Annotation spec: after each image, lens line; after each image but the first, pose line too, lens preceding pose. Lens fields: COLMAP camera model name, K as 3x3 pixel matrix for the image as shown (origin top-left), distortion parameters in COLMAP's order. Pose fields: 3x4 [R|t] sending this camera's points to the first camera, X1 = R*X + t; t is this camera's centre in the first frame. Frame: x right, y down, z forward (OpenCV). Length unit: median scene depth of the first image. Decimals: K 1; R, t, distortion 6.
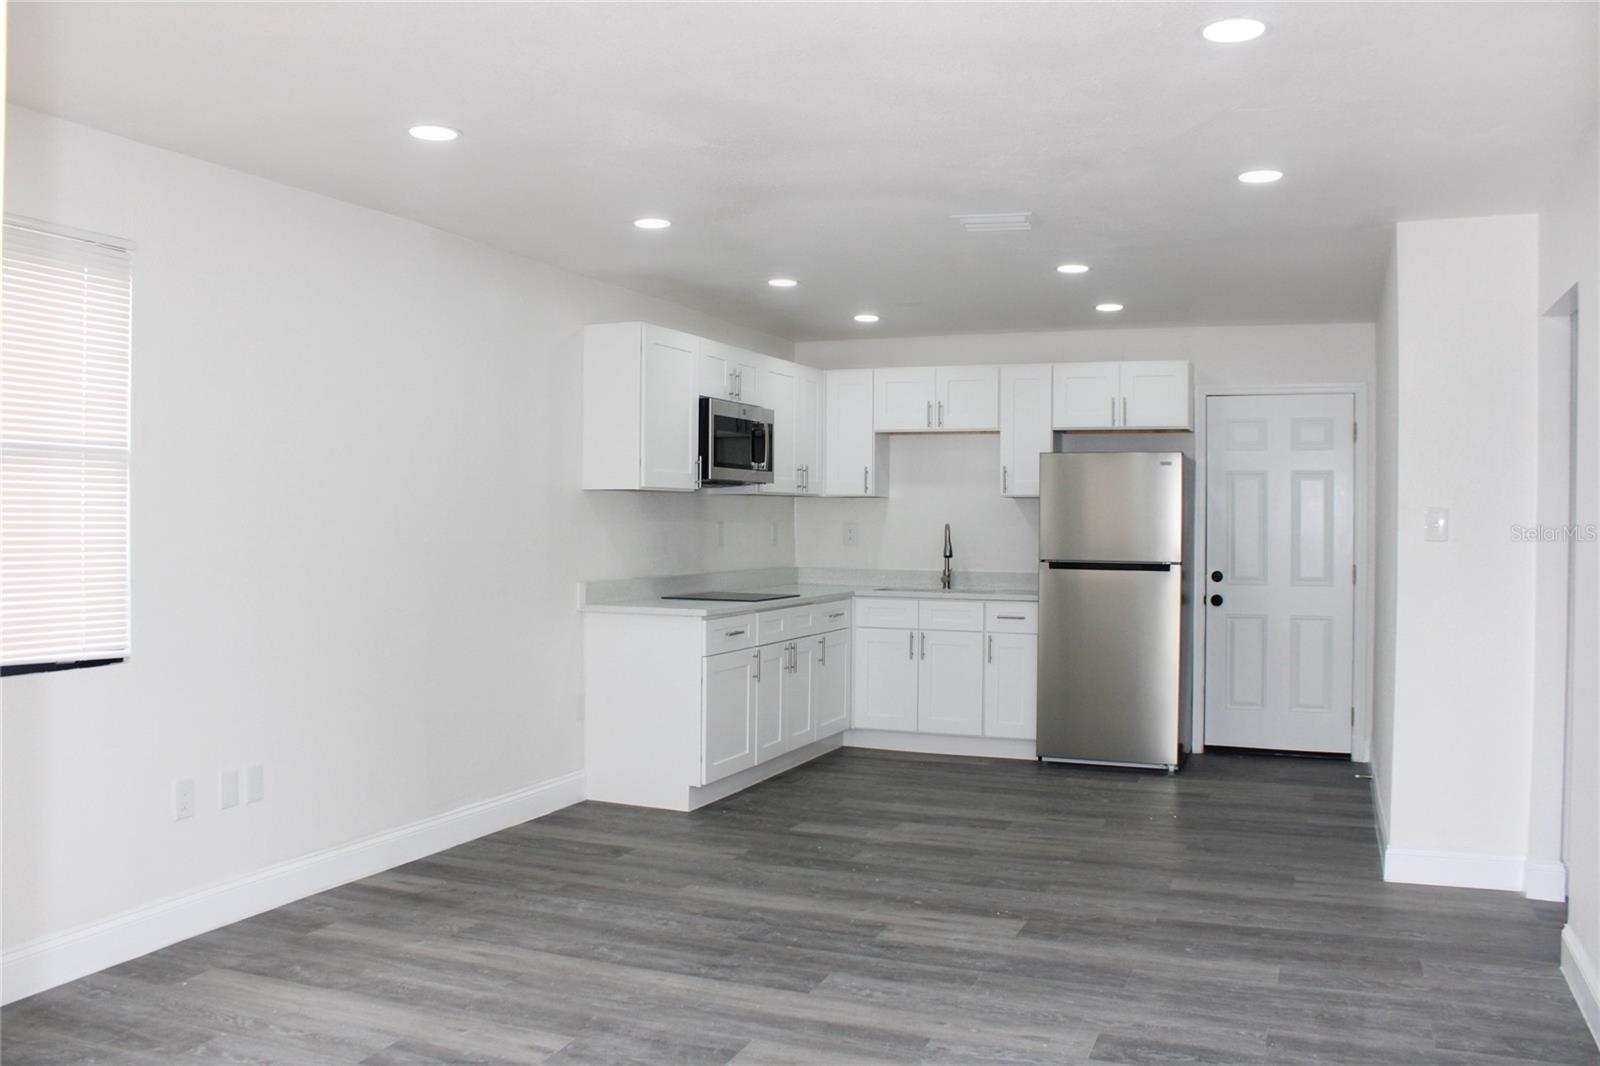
lens RADIAL K [[1348.6, 0, 806.4], [0, 1348.6, 531.2], [0, 0, 1]] dist [-0.050003, 0.008661]
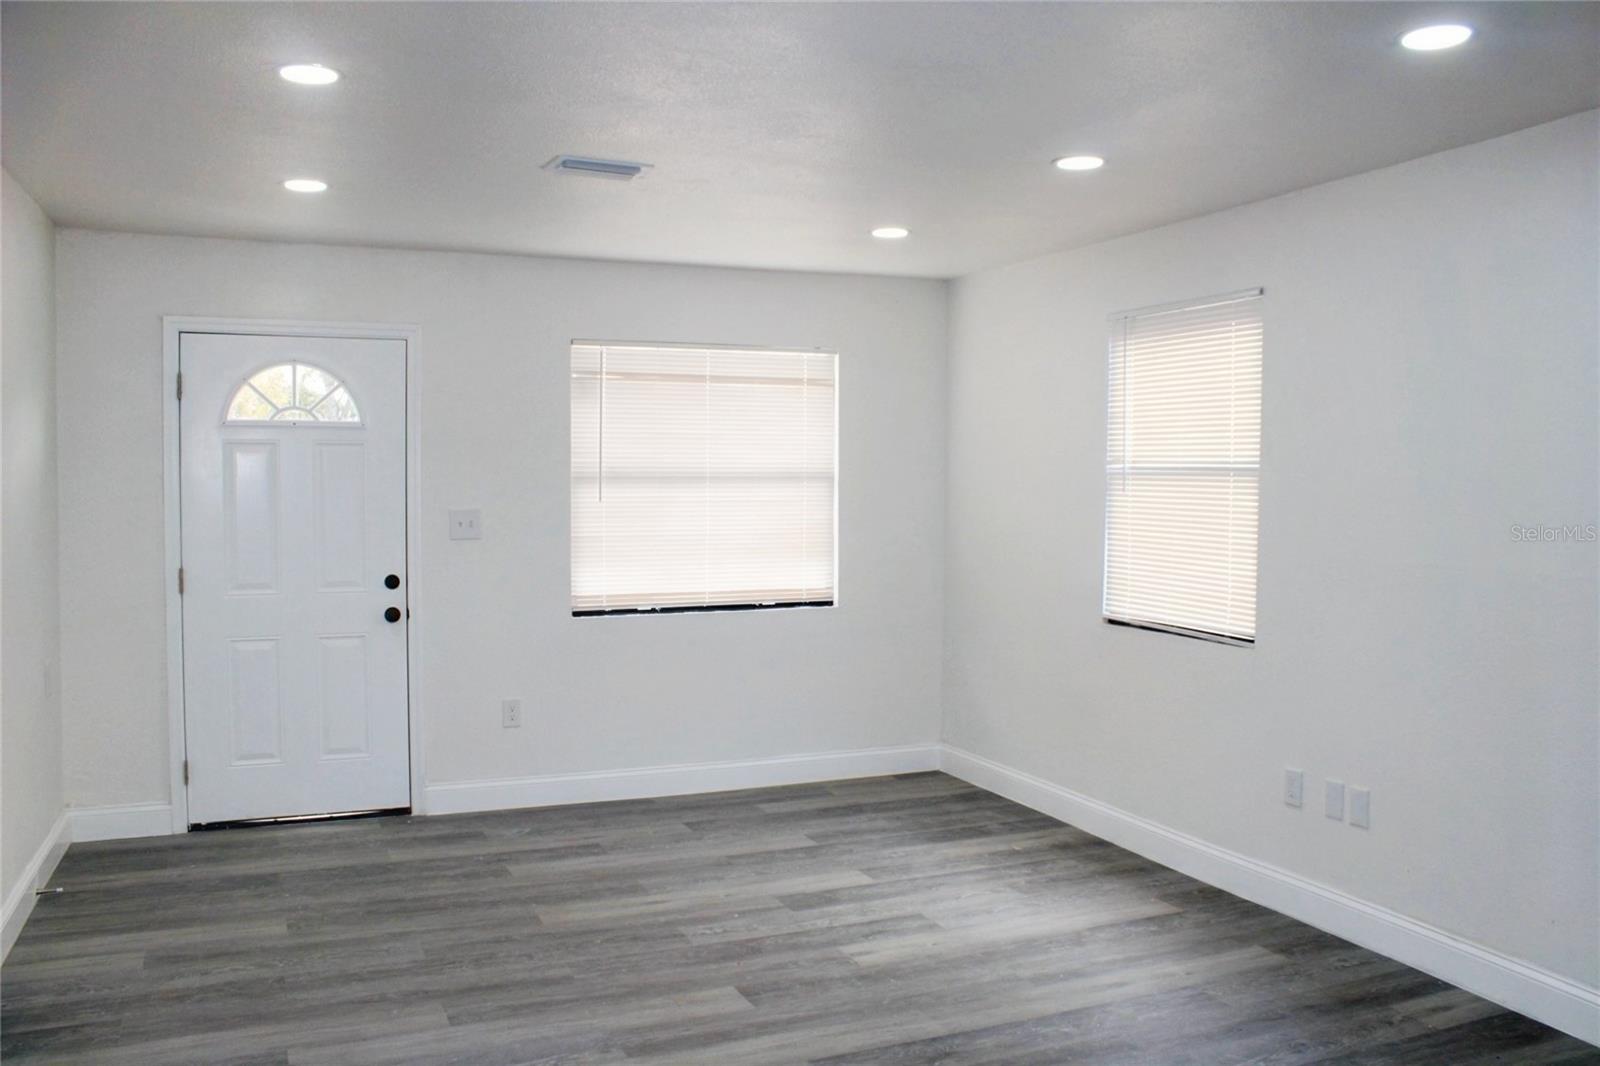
lens RADIAL K [[1348.6, 0, 800.3], [0, 1348.6, 532.0], [0, 0, 1]] dist [-0.050003, 0.008661]
pose [[-0.698114, 0.019814, -0.715712, 0.624791], [-0.018997, 0.998752, 0.046180, -0.051703], [0.715735, 0.045835, -0.696867, 1.560394]]
